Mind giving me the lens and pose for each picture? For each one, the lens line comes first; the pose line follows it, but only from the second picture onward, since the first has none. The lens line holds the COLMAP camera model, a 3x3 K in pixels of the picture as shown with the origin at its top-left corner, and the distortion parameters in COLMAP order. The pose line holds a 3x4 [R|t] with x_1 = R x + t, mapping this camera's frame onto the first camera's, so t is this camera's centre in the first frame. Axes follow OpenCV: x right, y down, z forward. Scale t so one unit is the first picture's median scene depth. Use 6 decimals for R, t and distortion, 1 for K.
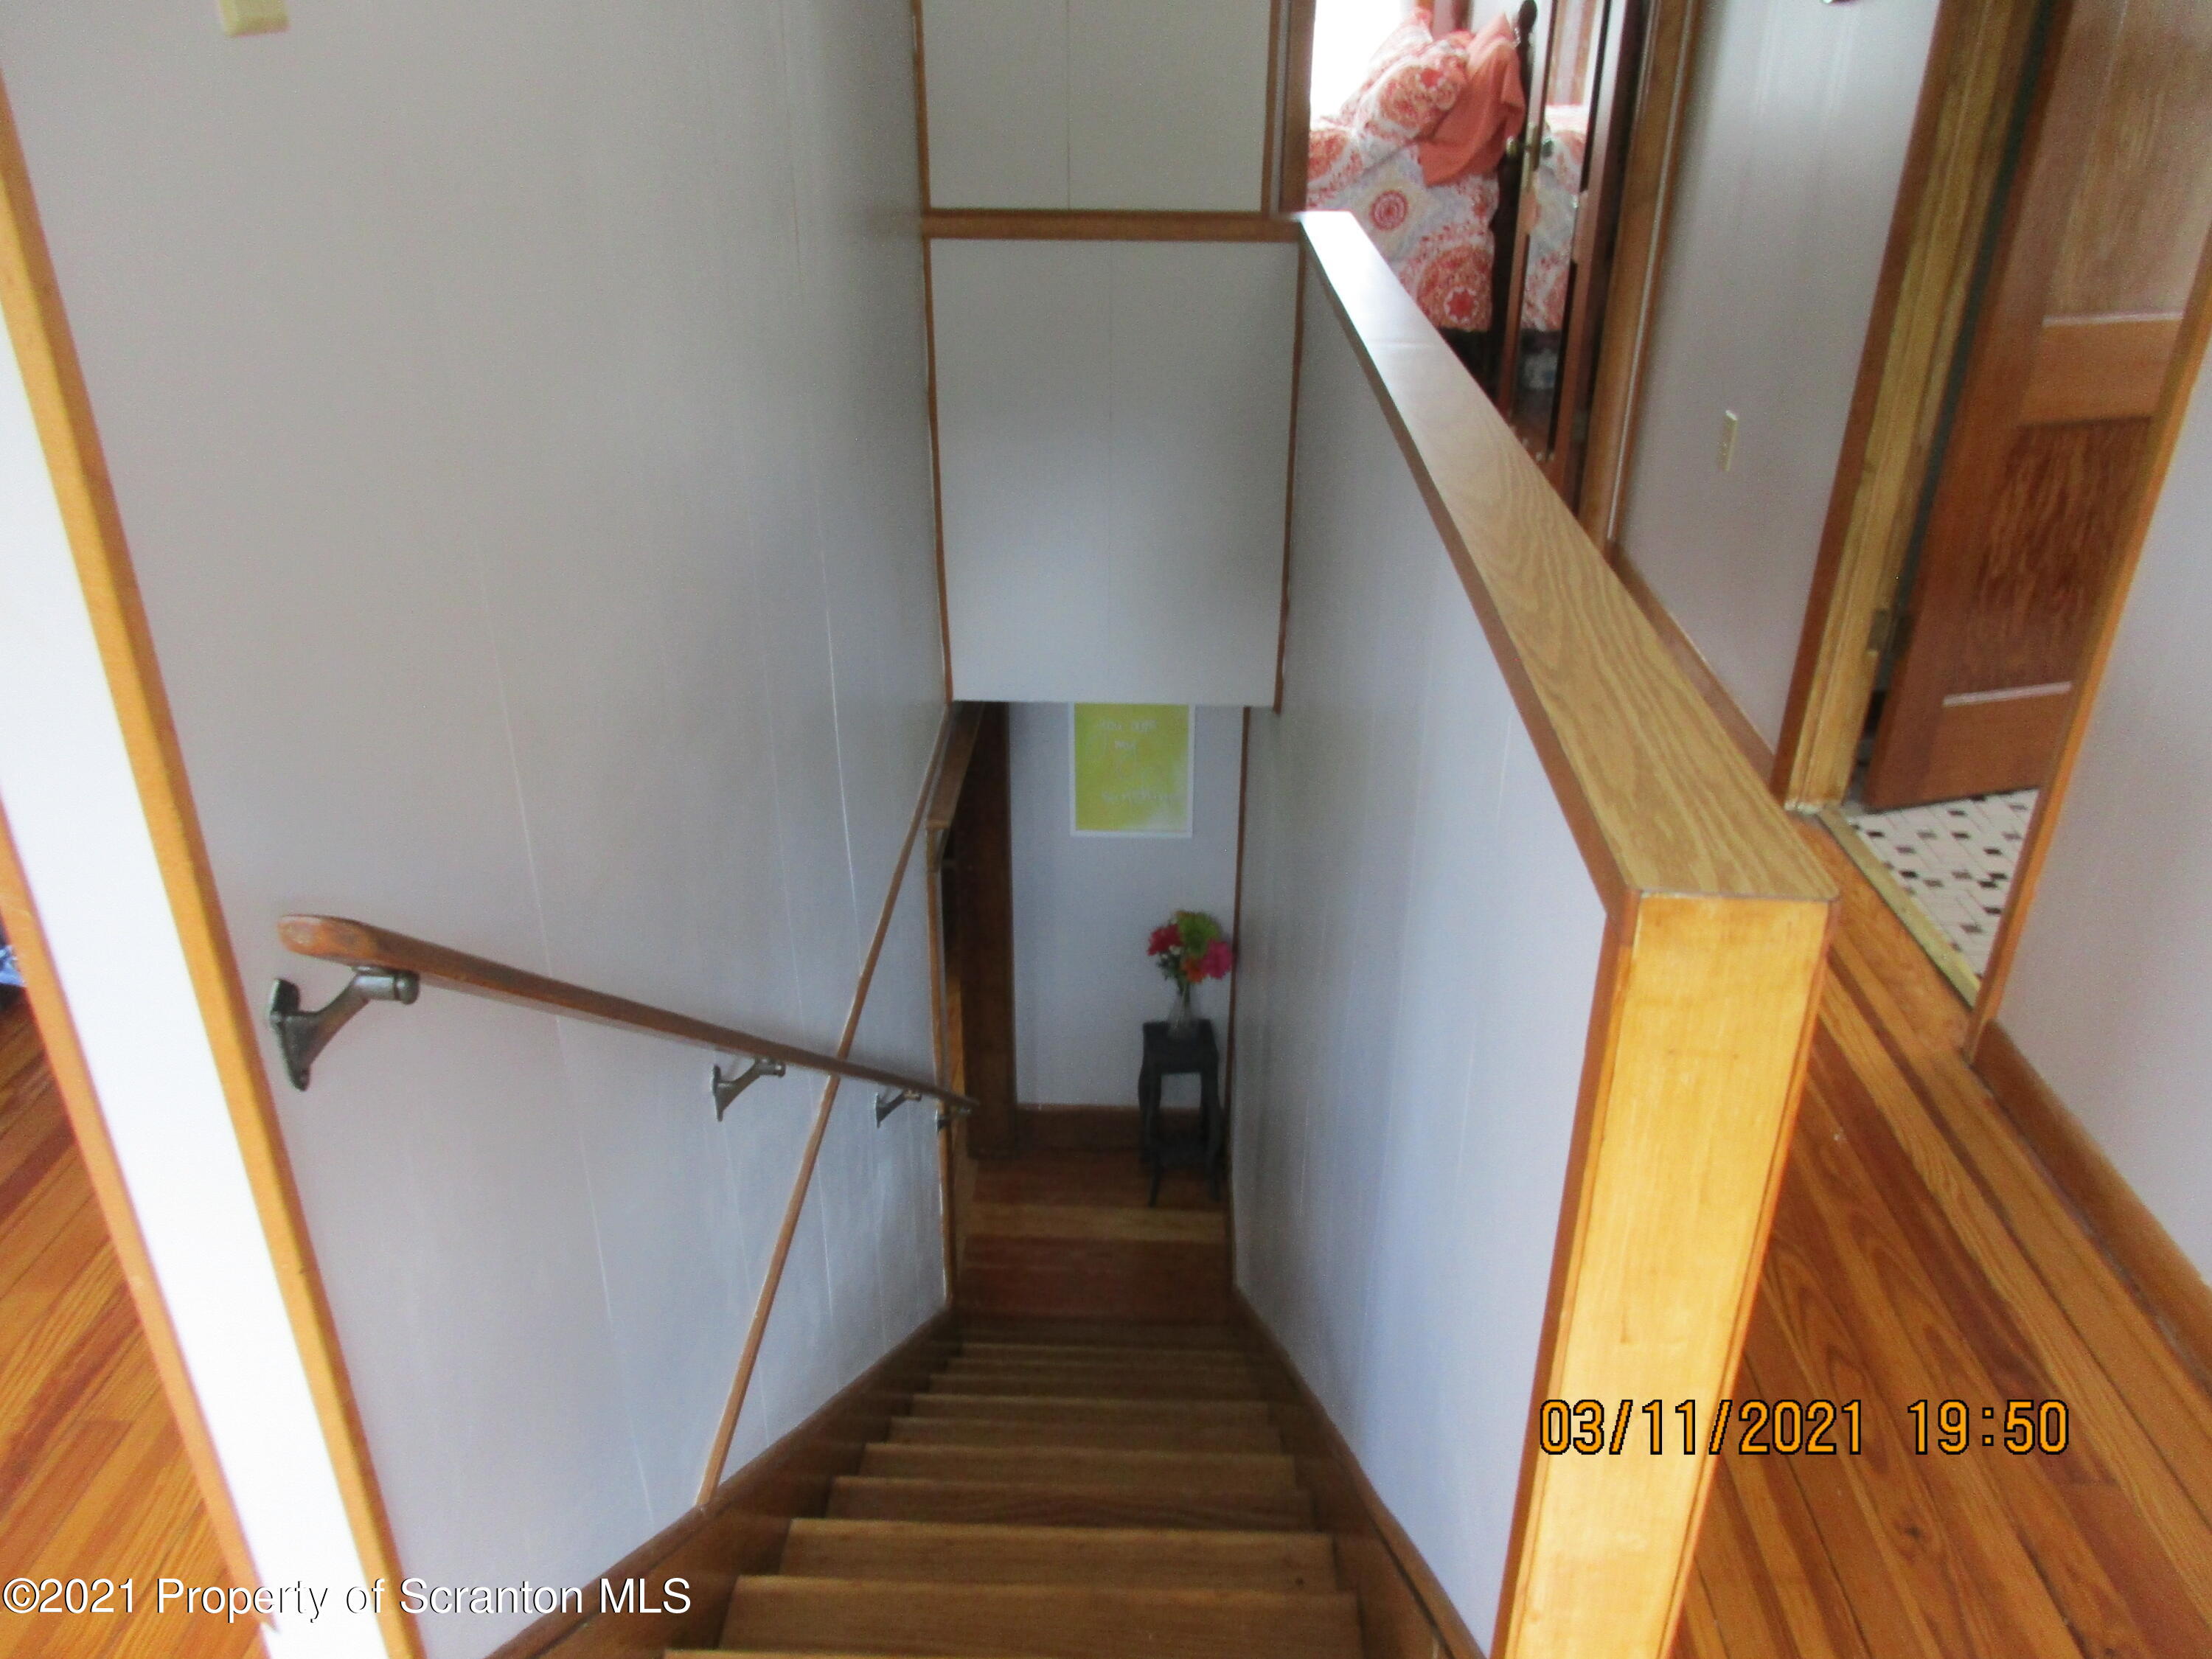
lens RADIAL K [[1653.5, 0, 1100.6], [0, 1653.5, 832.1], [0, 0, 1]] dist [-0.007757, -0.005022]
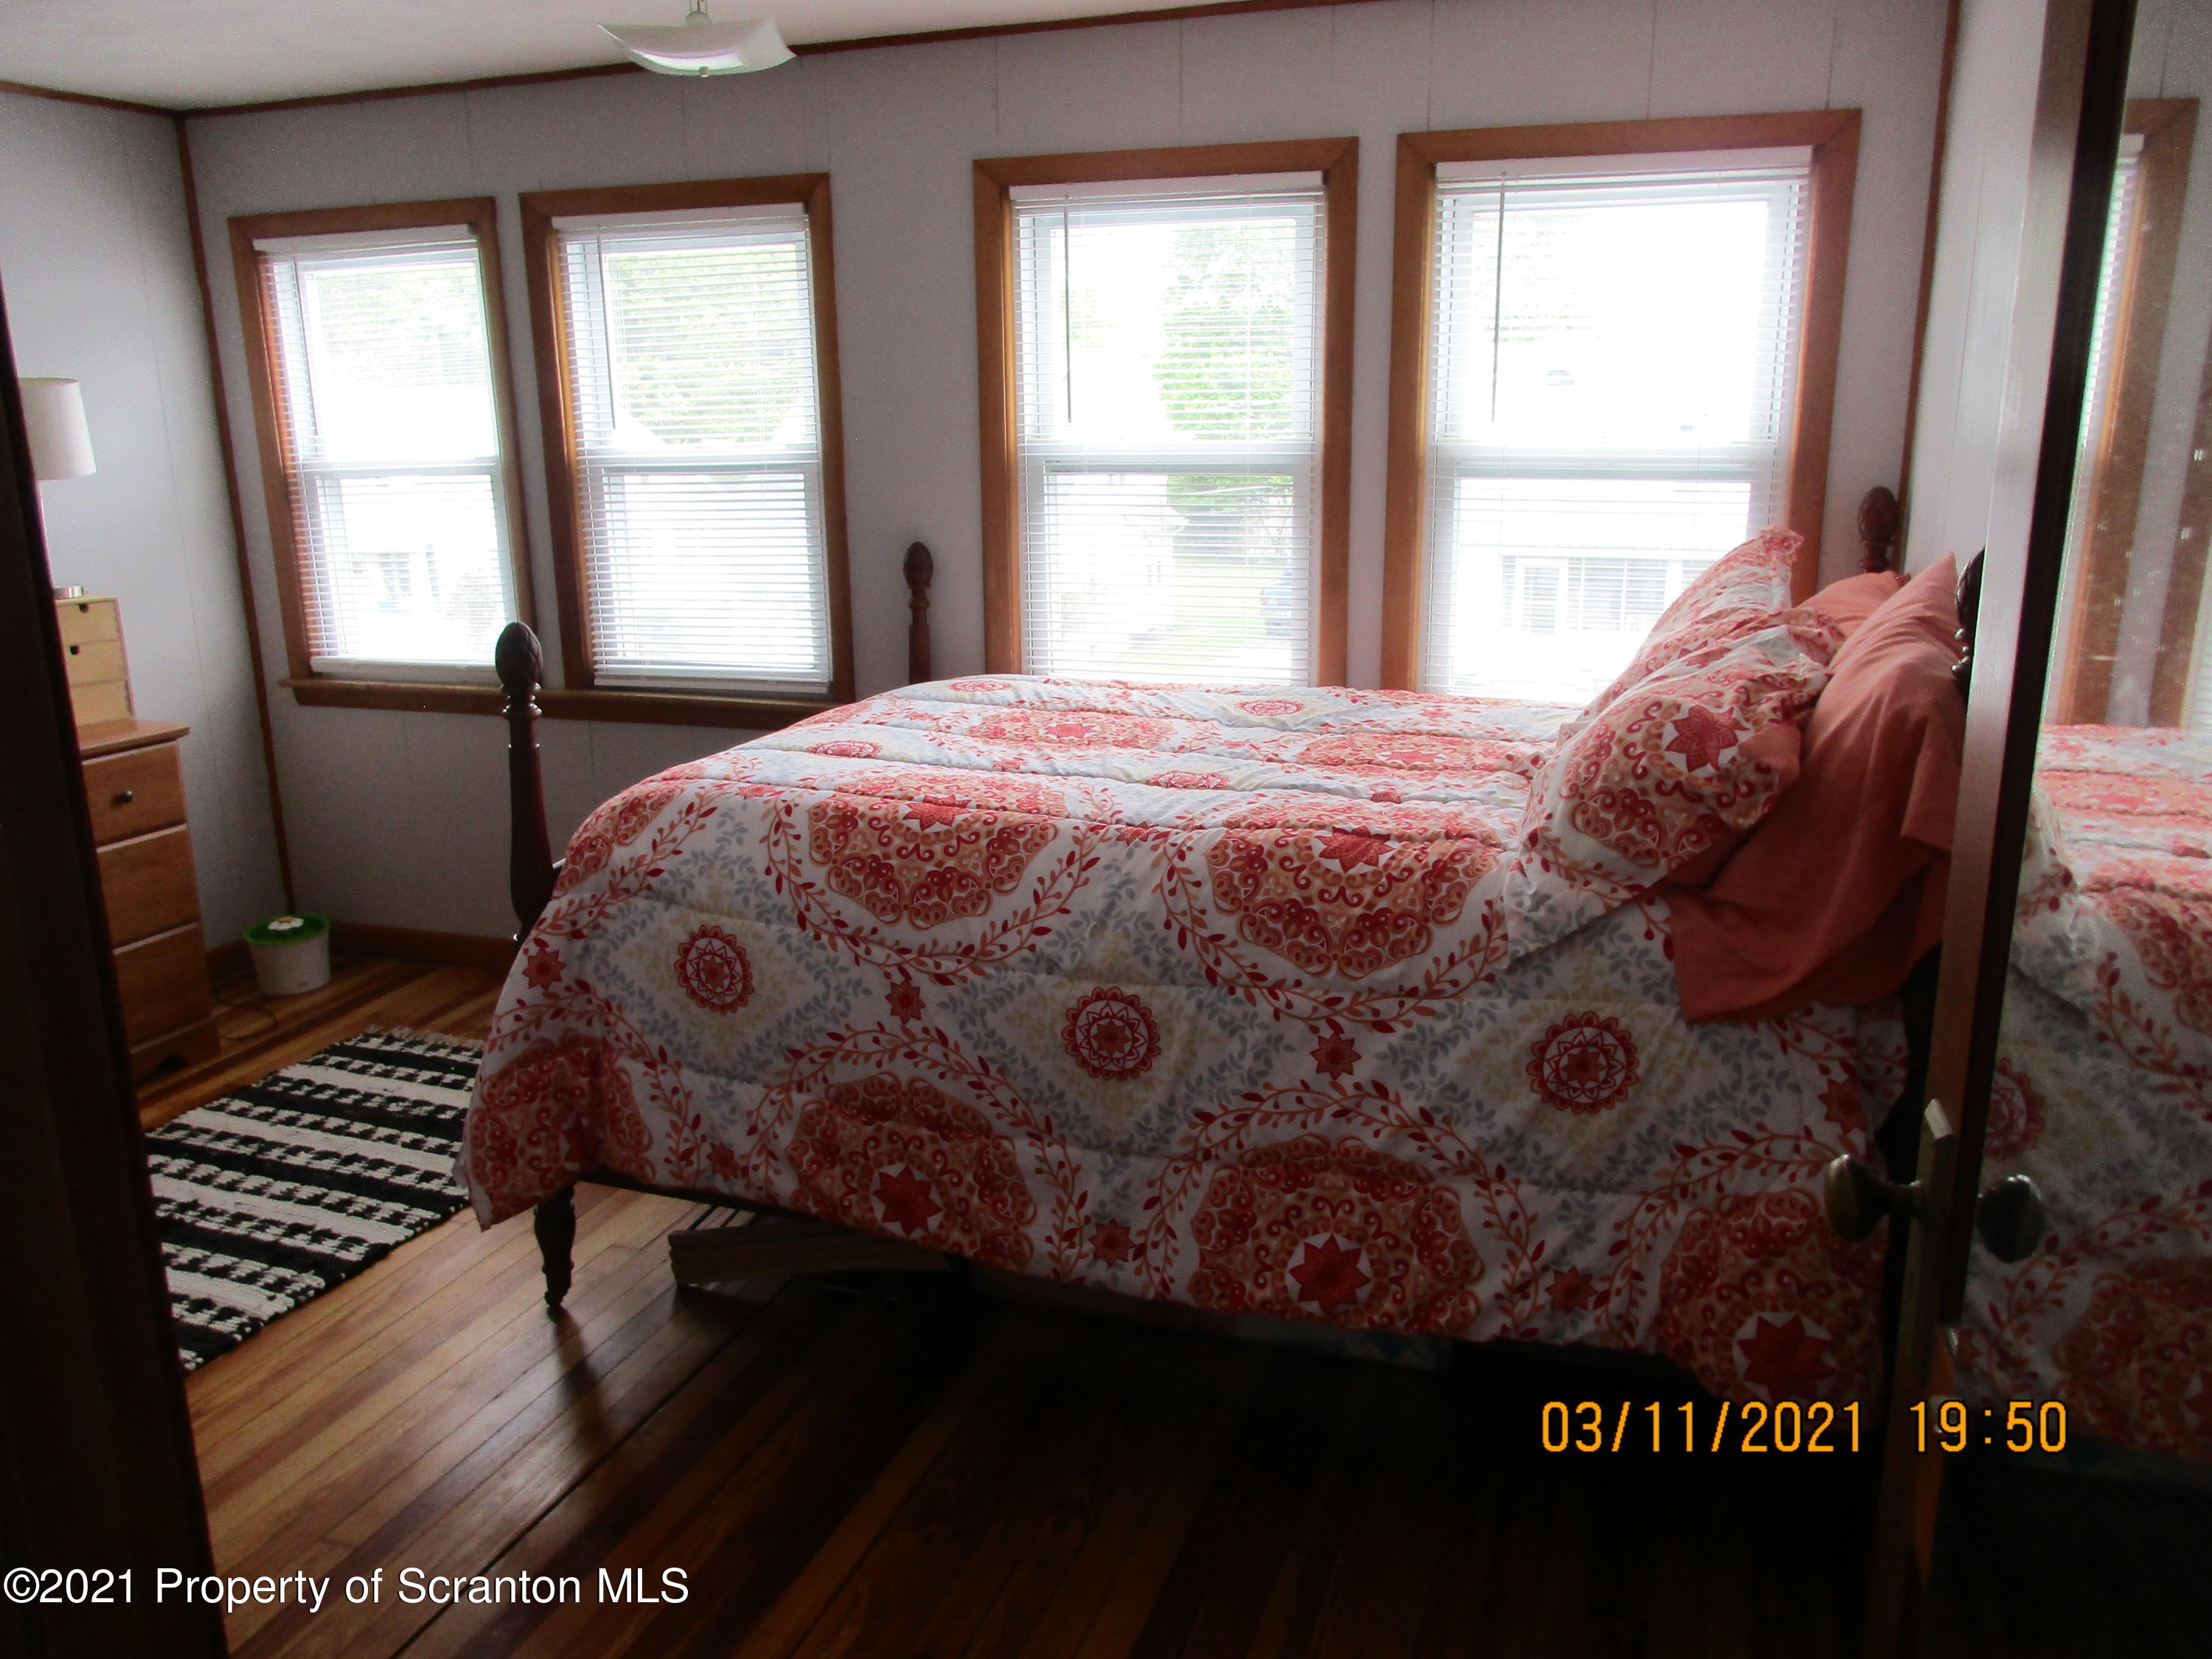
lens RADIAL K [[1653.5, 0, 1103.7], [0, 1653.5, 825.9], [0, 0, 1]] dist [-0.007757, -0.005022]
pose [[0.954612, 0.062160, -0.291295, 0.178057], [-0.130720, 0.966197, -0.222208, -0.334771], [0.267636, 0.250200, 0.930468, 0.620225]]
